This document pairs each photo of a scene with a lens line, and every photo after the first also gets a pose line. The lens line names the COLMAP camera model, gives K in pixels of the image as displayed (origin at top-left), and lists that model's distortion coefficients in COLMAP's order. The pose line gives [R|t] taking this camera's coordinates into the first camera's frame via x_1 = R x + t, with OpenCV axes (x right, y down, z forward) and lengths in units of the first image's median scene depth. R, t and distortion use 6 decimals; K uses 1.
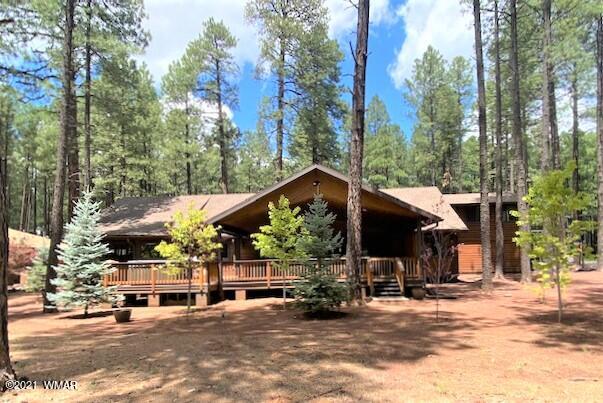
lens RADIAL K [[359.7, 0, 302.9], [0, 359.7, 202.8], [0, 0, 1]] dist [-0.000393, -0.000050]
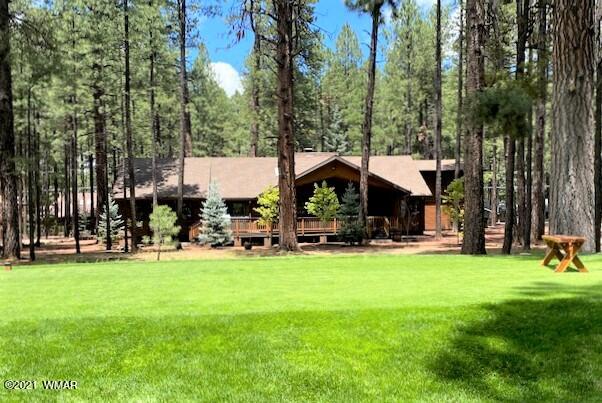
lens RADIAL K [[605.7, 0, 300.6], [0, 605.7, 201.2], [0, 0, 1]] dist [0.000923, 0.000000]
pose [[0.984652, 0.006202, 0.174421, -0.610299], [-0.026560, 0.993054, 0.114626, -0.226436], [-0.172498, -0.117499, 0.977977, -1.657523]]
